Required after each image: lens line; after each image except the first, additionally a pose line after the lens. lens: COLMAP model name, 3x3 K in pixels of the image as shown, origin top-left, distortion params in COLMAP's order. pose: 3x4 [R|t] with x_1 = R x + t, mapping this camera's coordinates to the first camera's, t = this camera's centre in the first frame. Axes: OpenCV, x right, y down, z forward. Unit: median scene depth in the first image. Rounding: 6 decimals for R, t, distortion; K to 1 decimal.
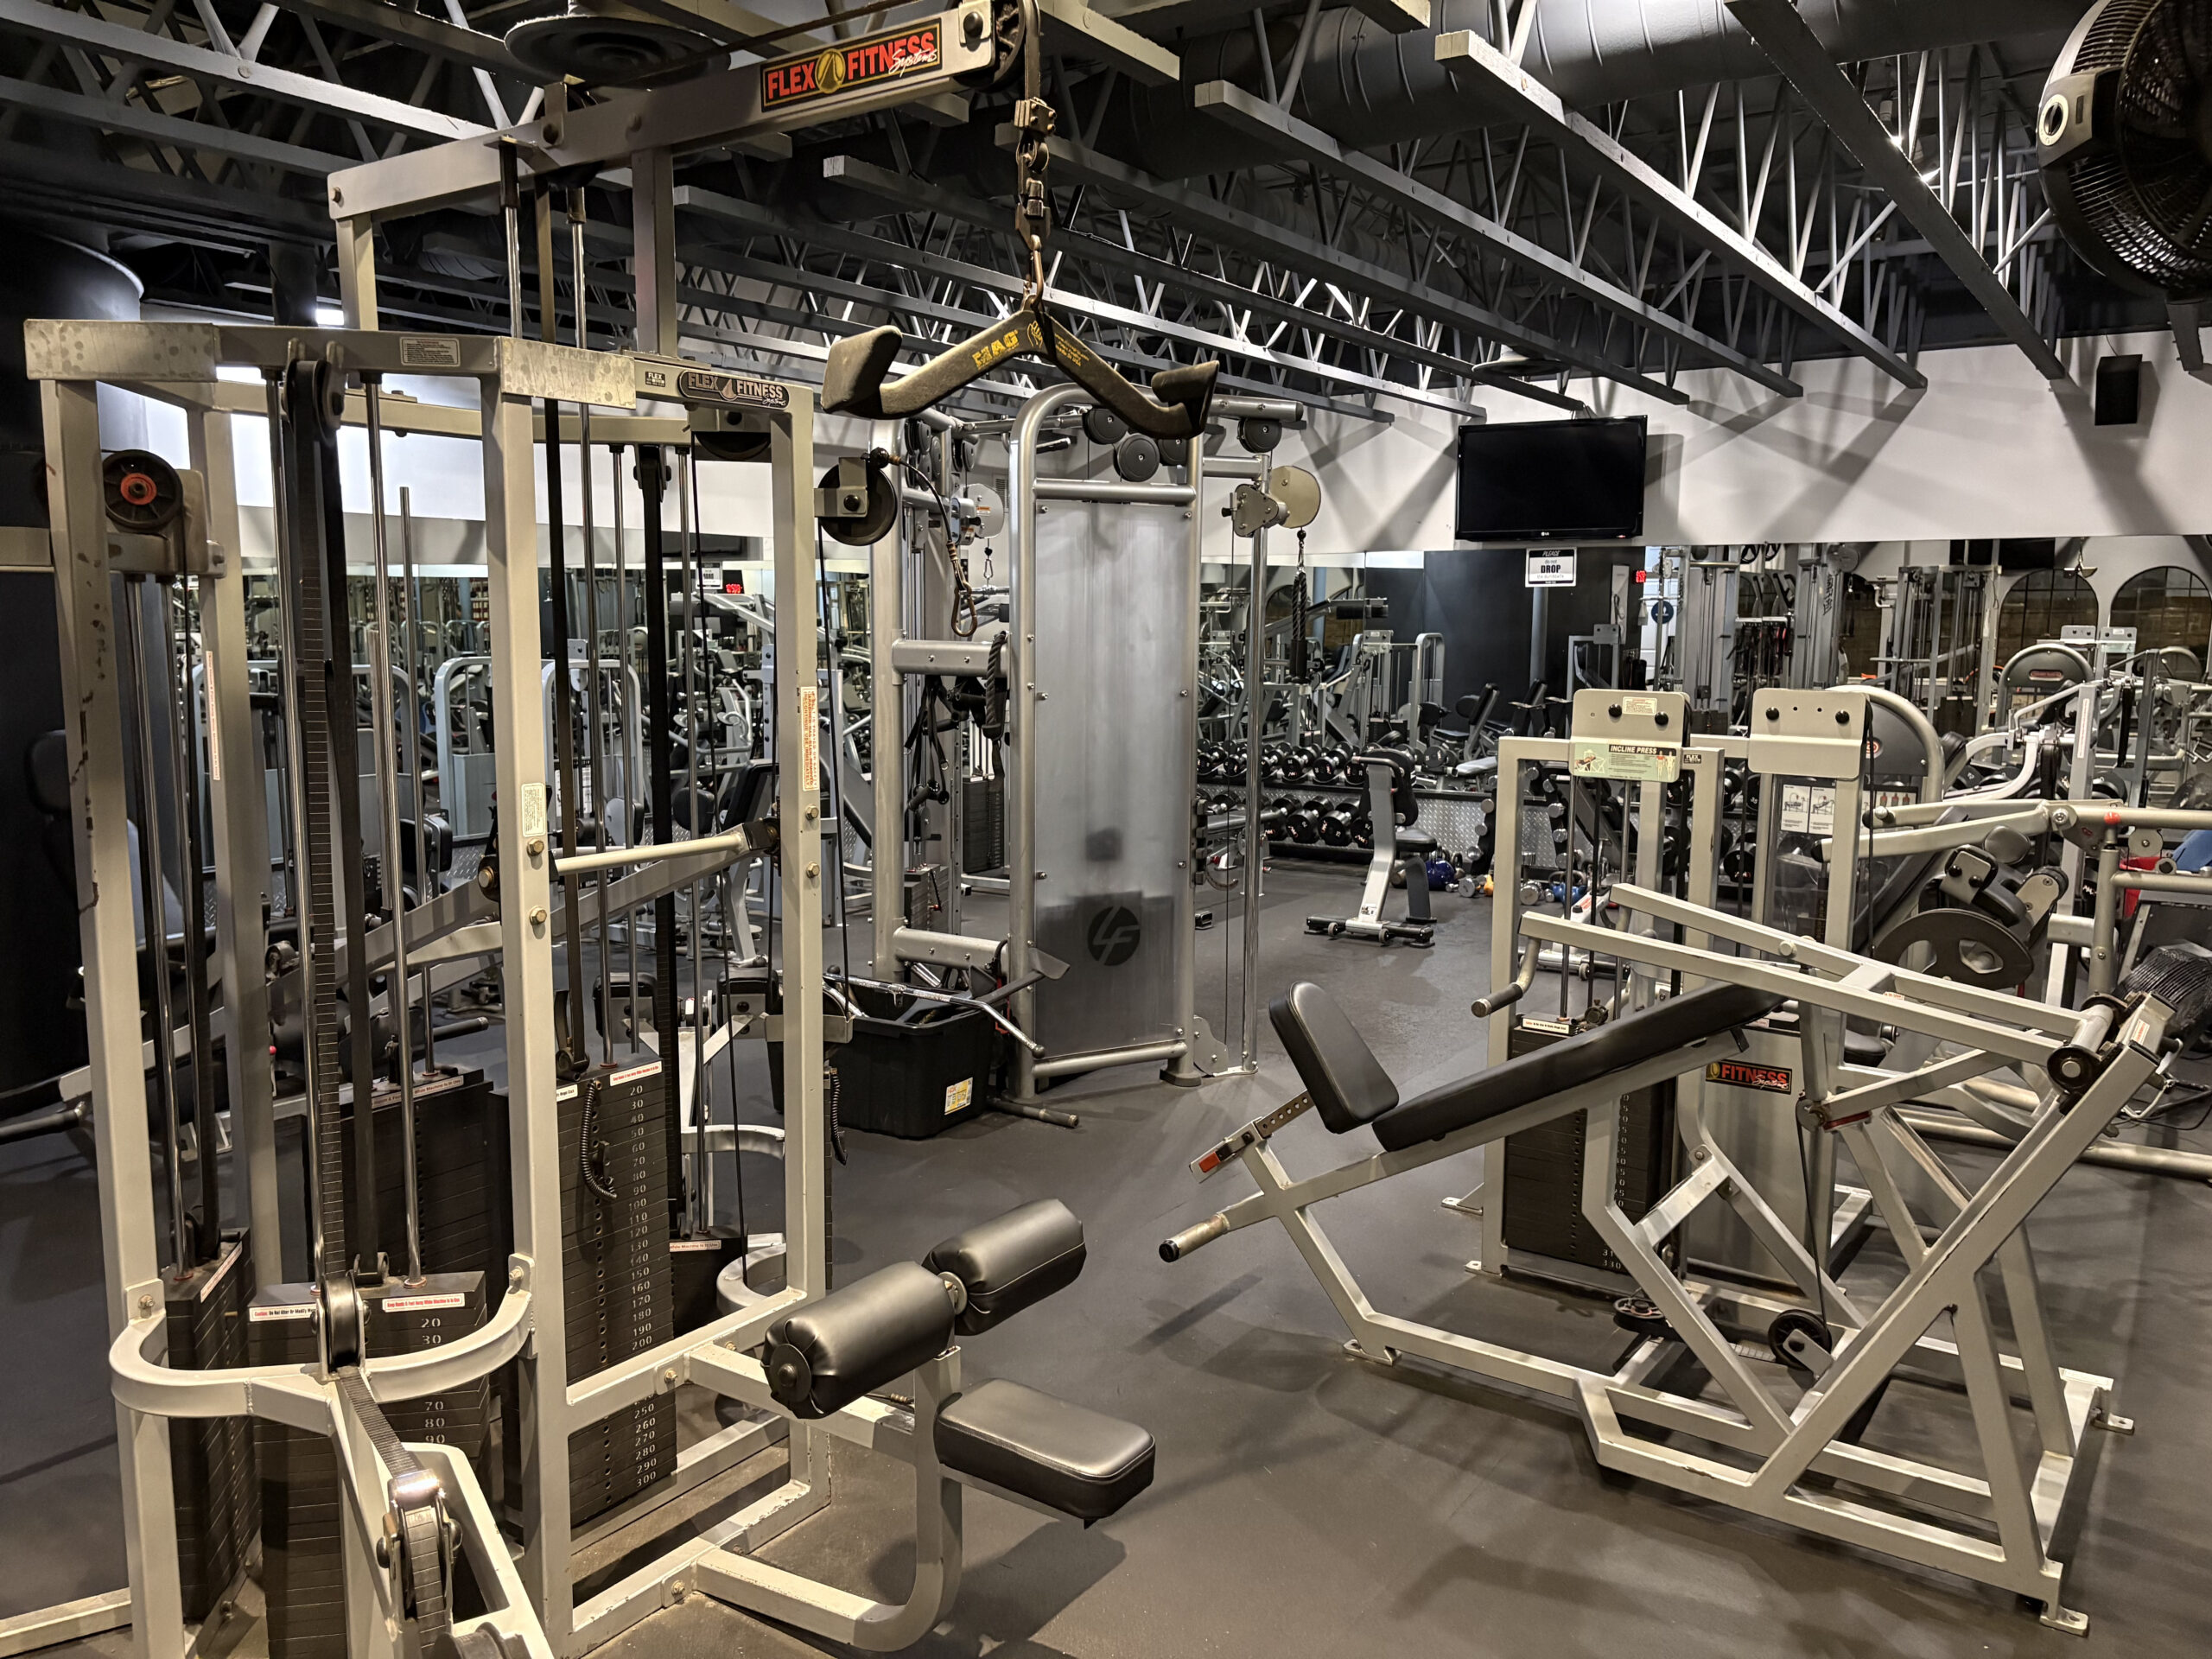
lens RADIAL K [[1653.7, 0, 1092.9], [0, 1653.7, 842.2], [0, 0, 1]] dist [0.040342, -0.050142]
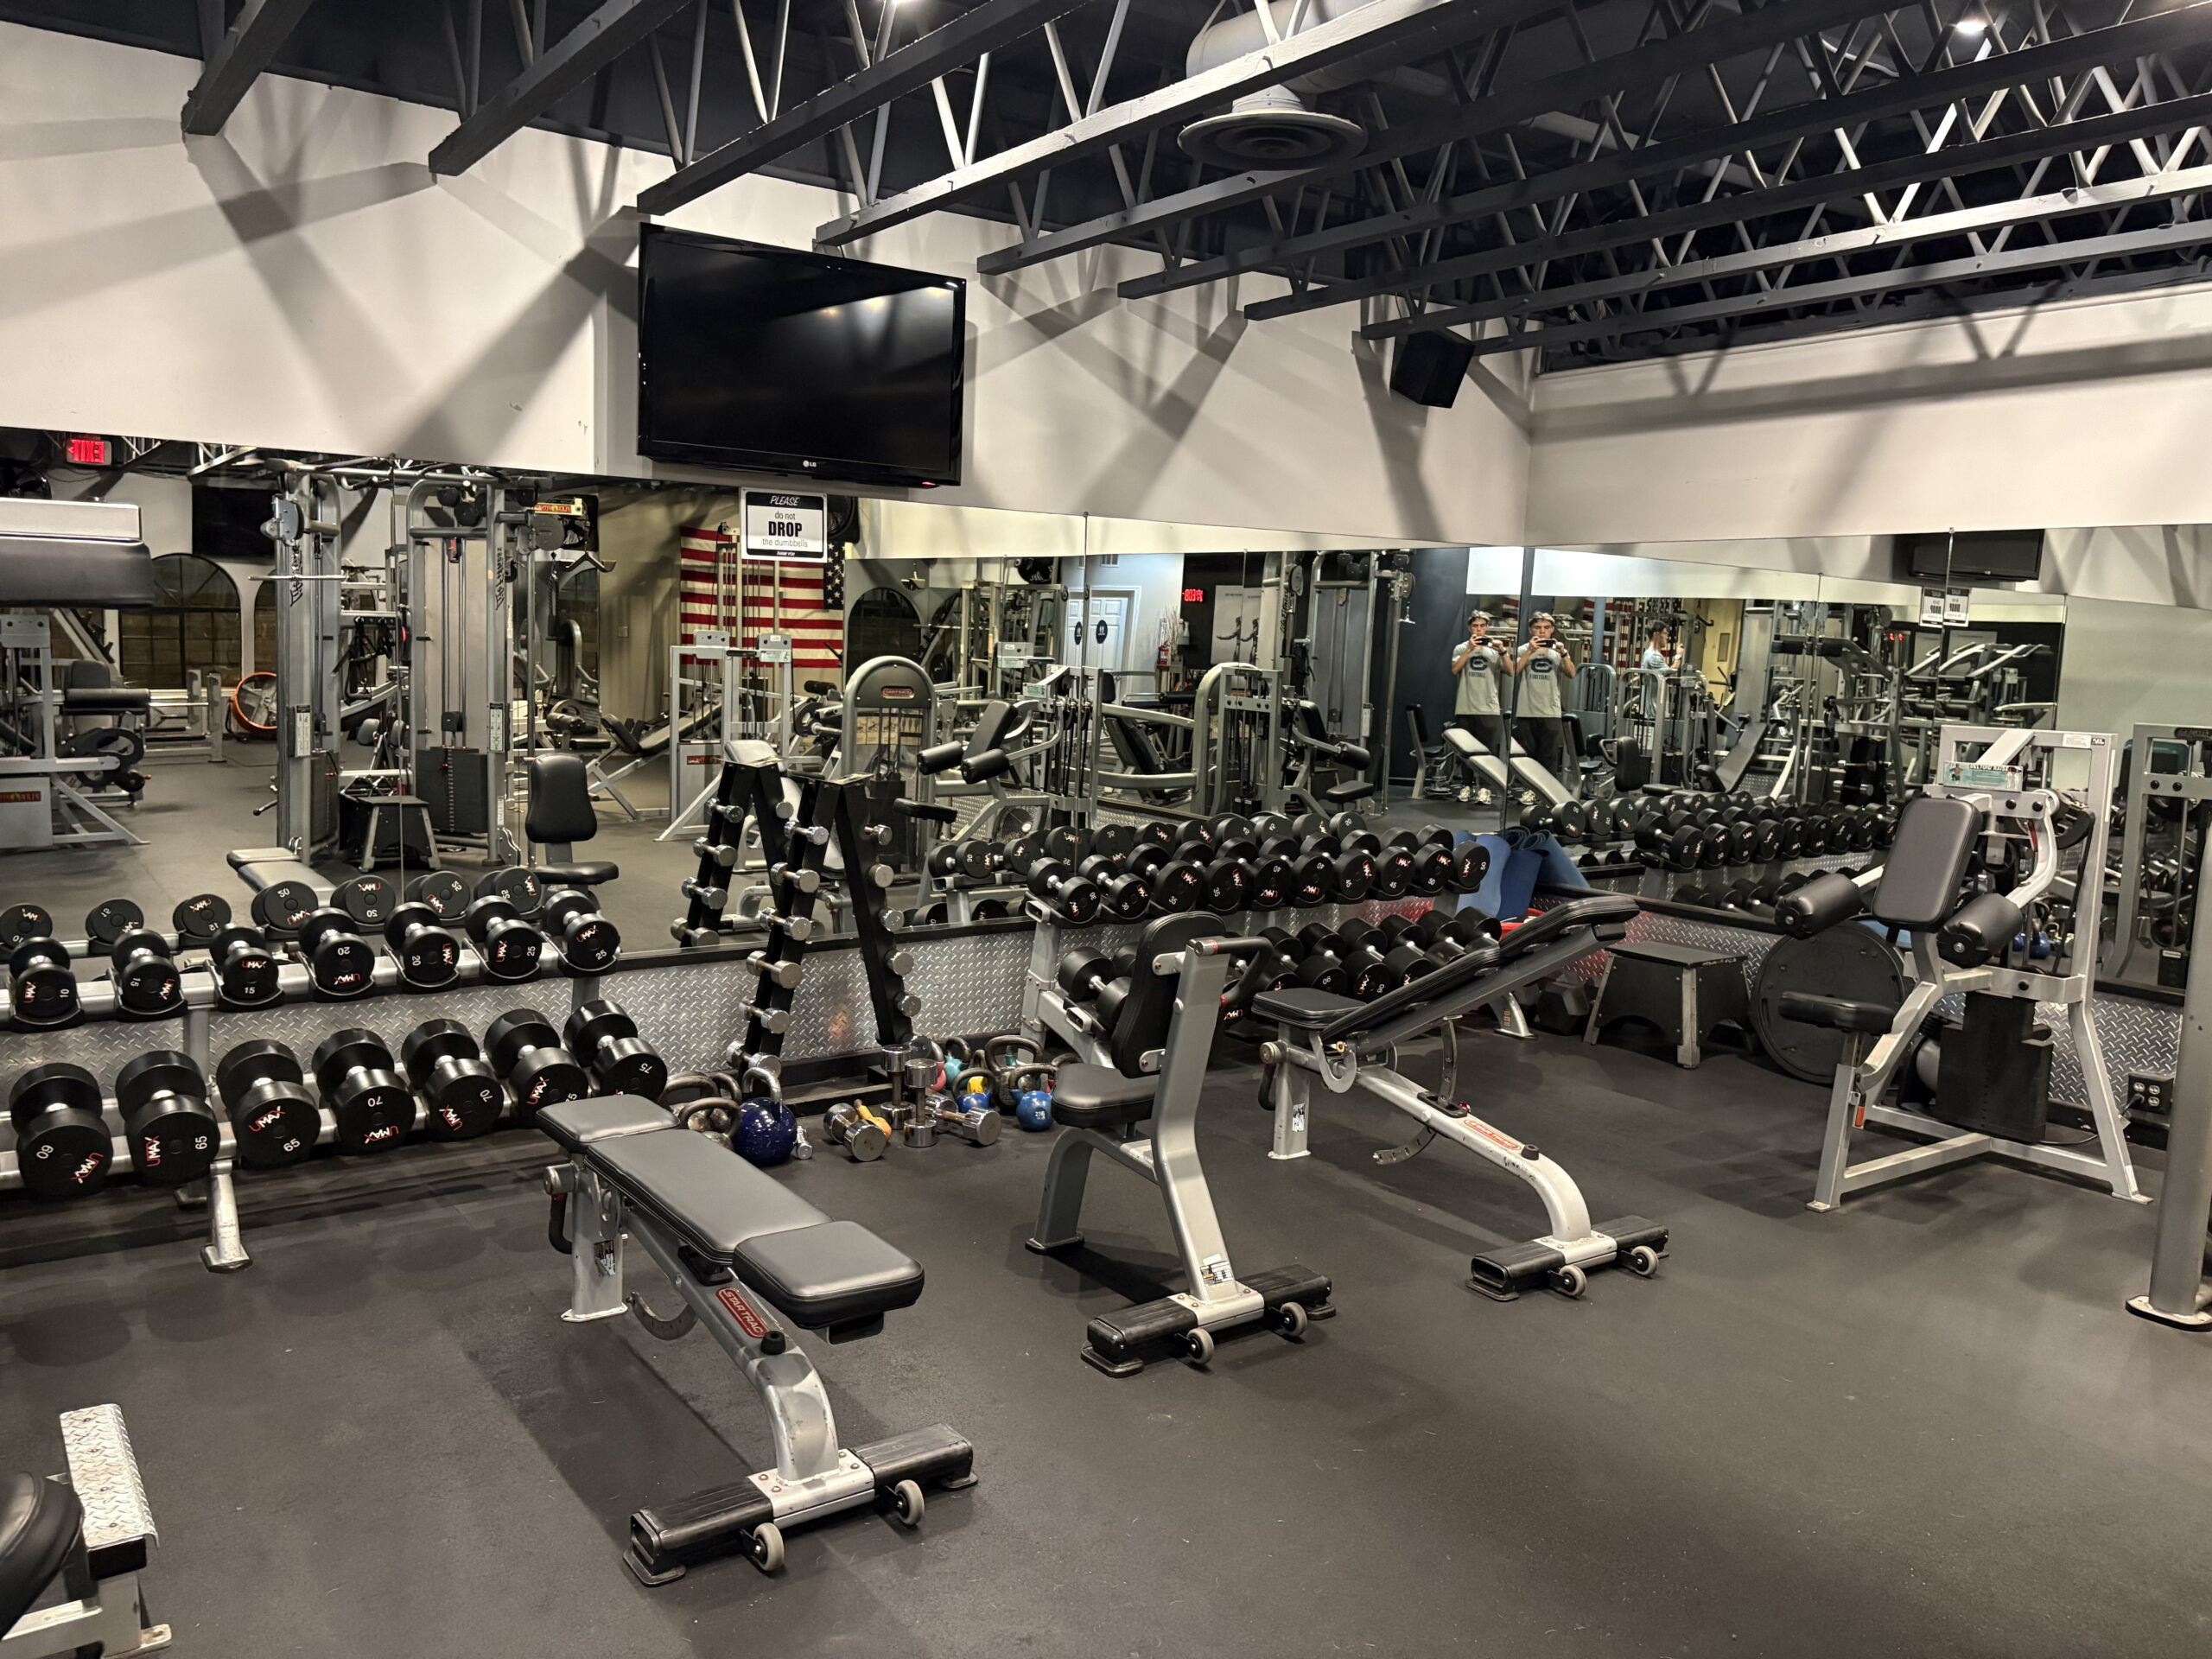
lens RADIAL K [[1653.7, 0, 1092.9], [0, 1653.7, 842.2], [0, 0, 1]] dist [0.040342, -0.050142]
pose [[0.335891, -0.113190, 0.935075, -0.212947], [0.106392, 0.990959, 0.081738, -0.096614], [-0.935873, 0.072029, 0.344896, 0.726700]]
